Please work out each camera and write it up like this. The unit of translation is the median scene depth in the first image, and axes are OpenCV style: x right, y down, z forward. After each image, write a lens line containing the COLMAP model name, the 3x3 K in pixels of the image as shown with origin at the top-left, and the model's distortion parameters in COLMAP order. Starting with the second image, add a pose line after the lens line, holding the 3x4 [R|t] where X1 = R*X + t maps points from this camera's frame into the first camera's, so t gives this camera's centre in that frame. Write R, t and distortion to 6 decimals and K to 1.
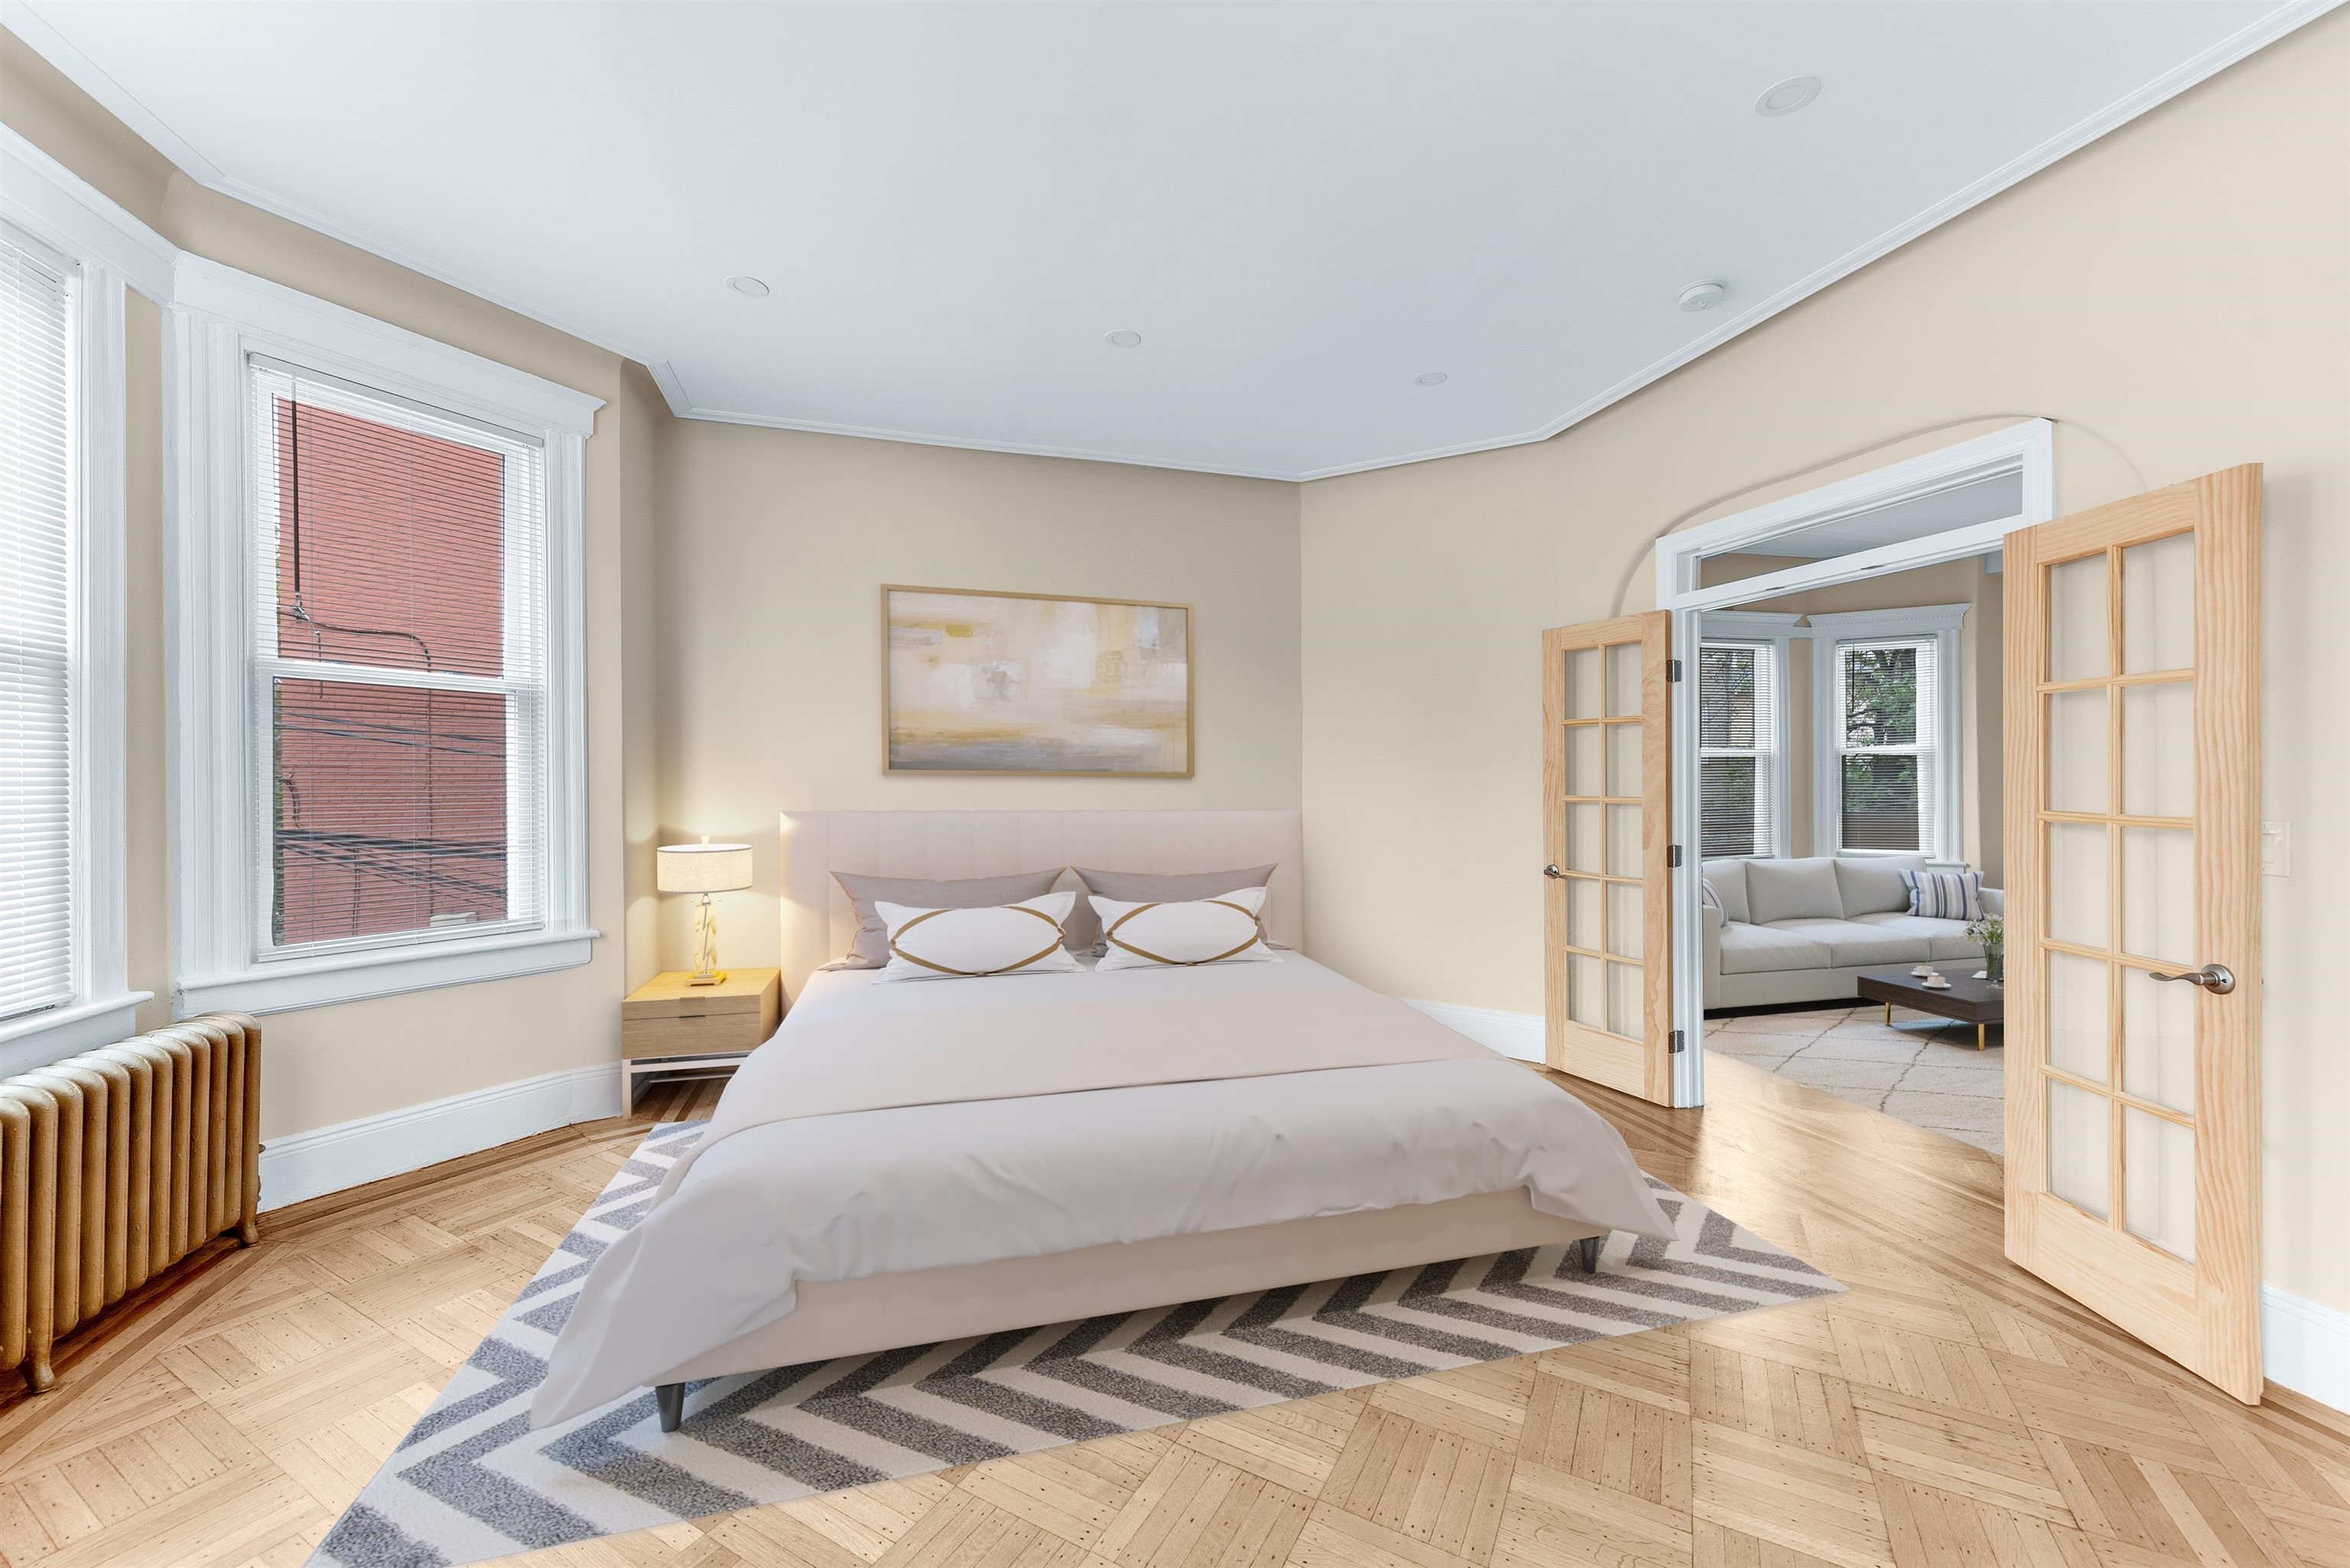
lens RADIAL K [[929.5, 0, 1175.0], [0, 929.5, 784.0], [0, 0, 1]] dist [-0.000991, -0.000276]
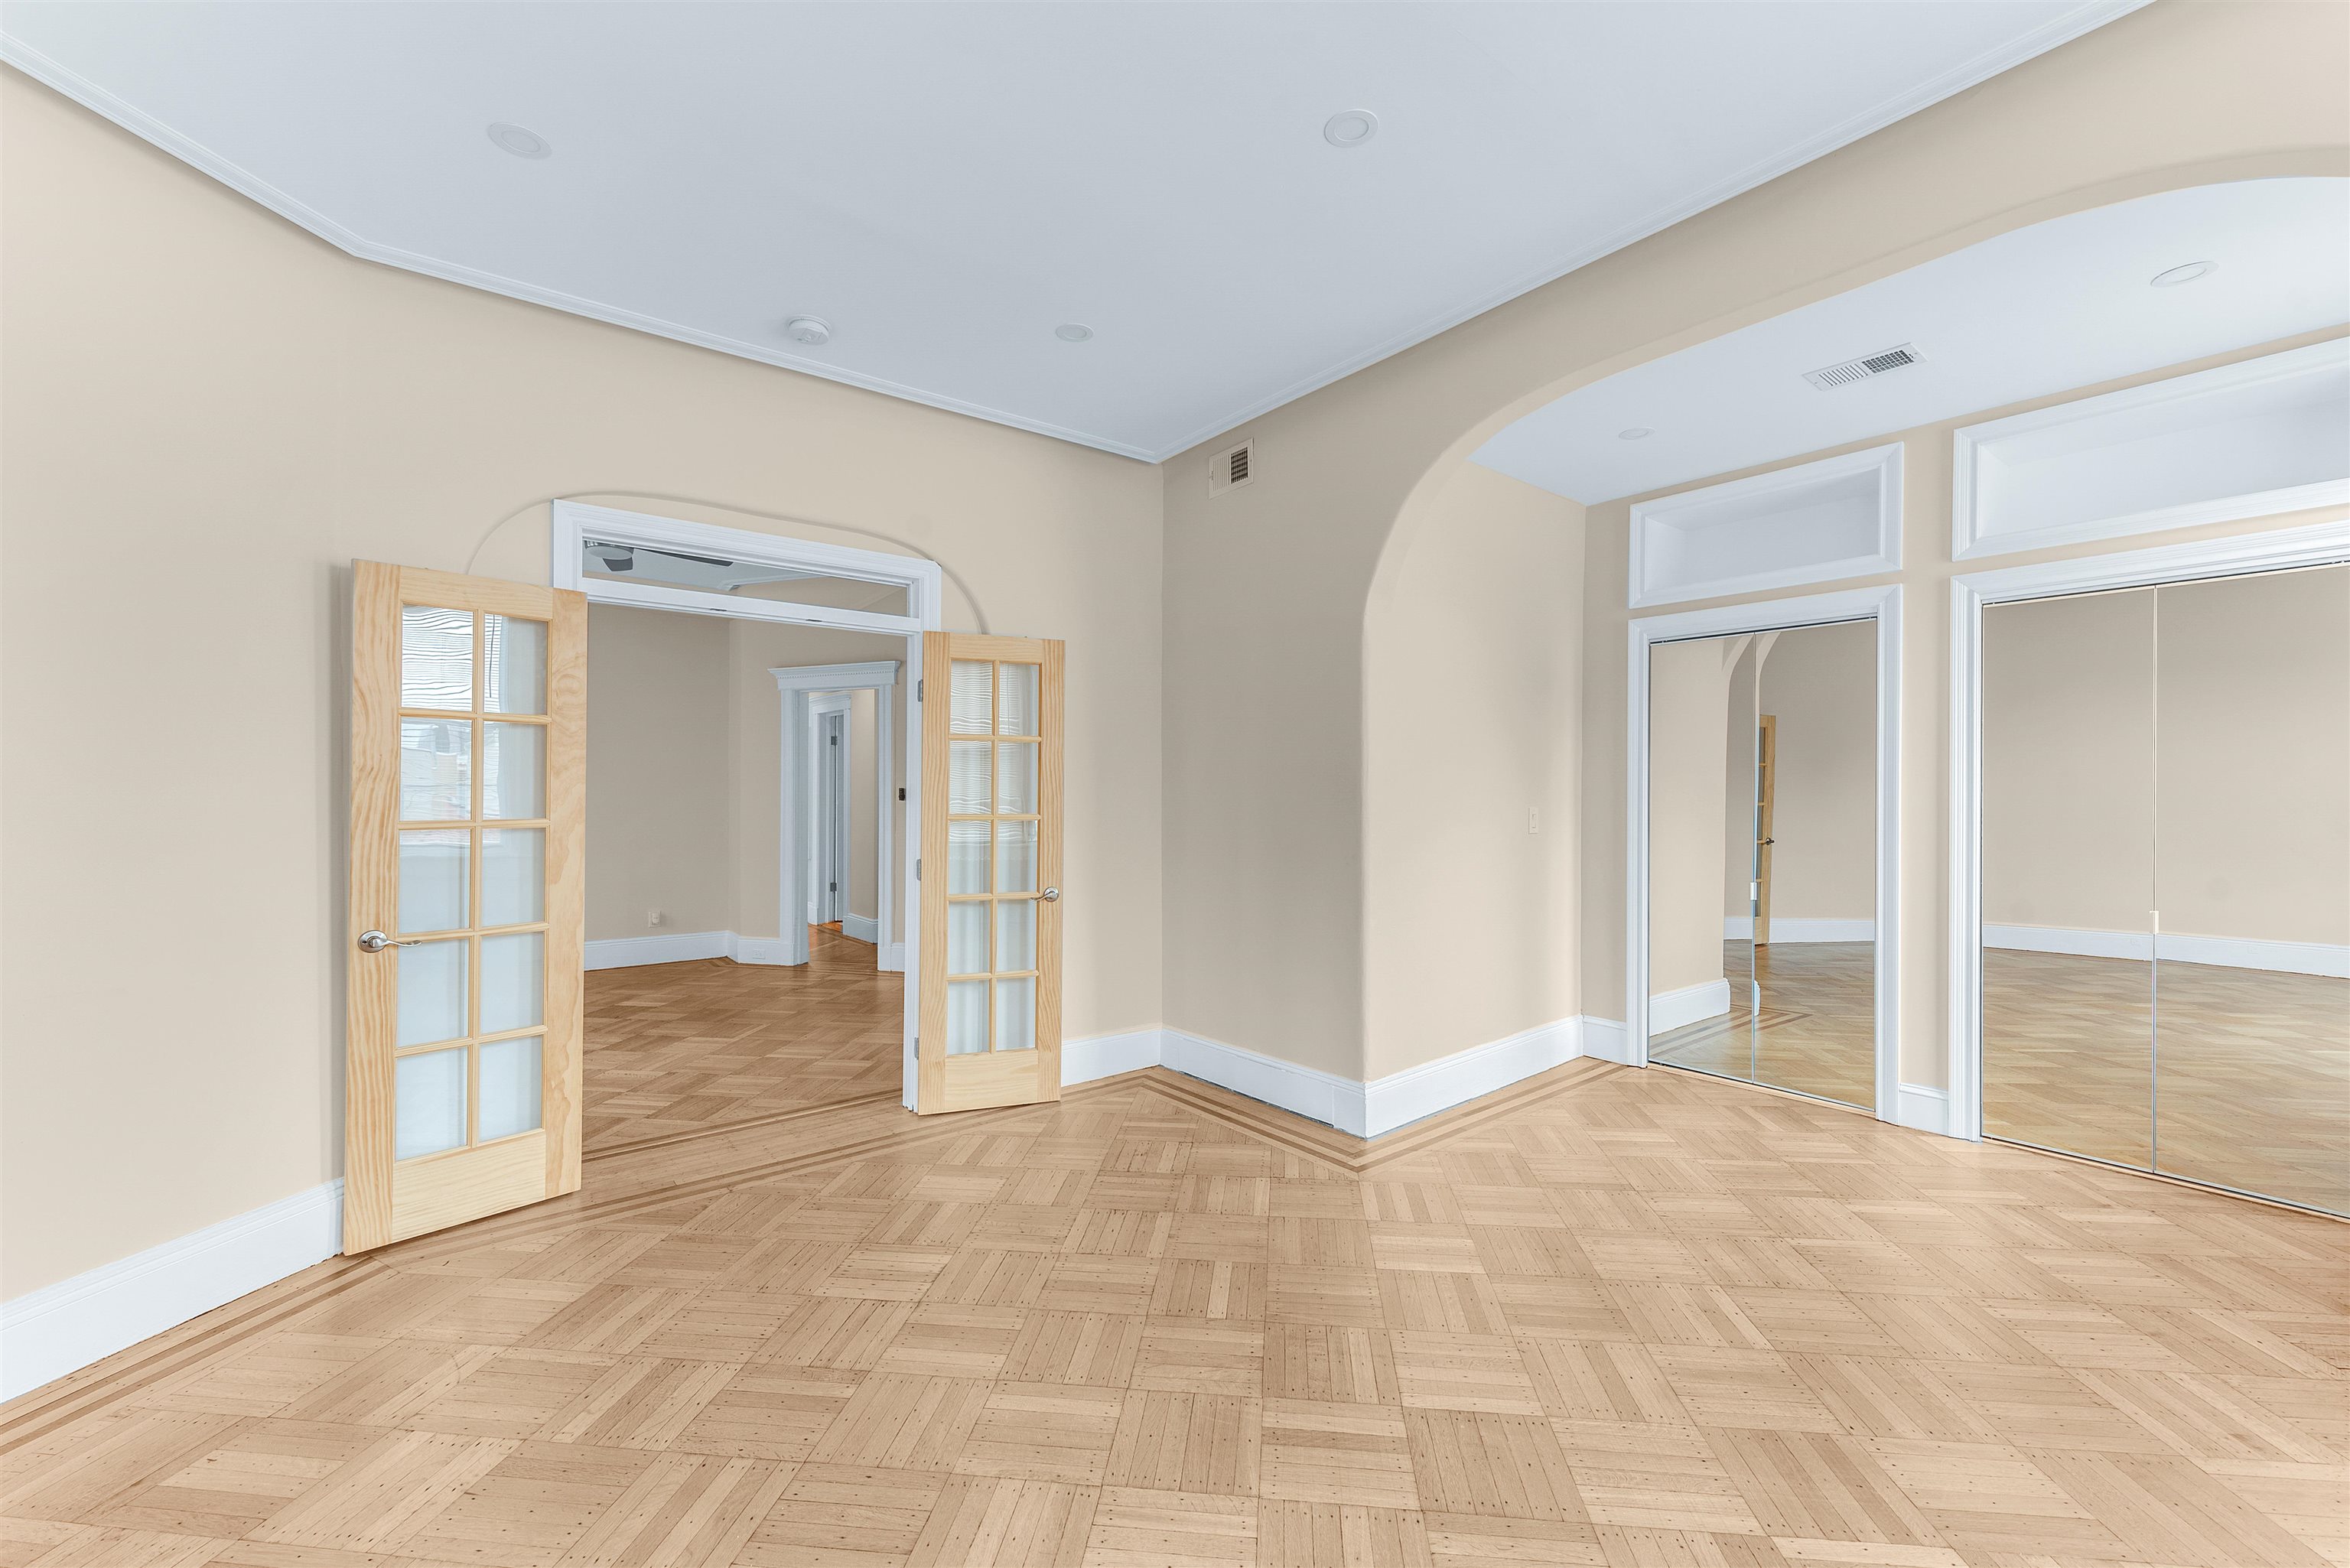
lens RADIAL K [[929.5, 0, 1175.0], [0, 929.5, 784.0], [0, 0, 1]] dist [-0.000991, -0.000276]
pose [[-0.394415, 0.005499, 0.918916, -0.450629], [0.003210, 0.999984, -0.004606, -0.009715], [-0.918927, 0.001134, -0.394427, 0.842651]]
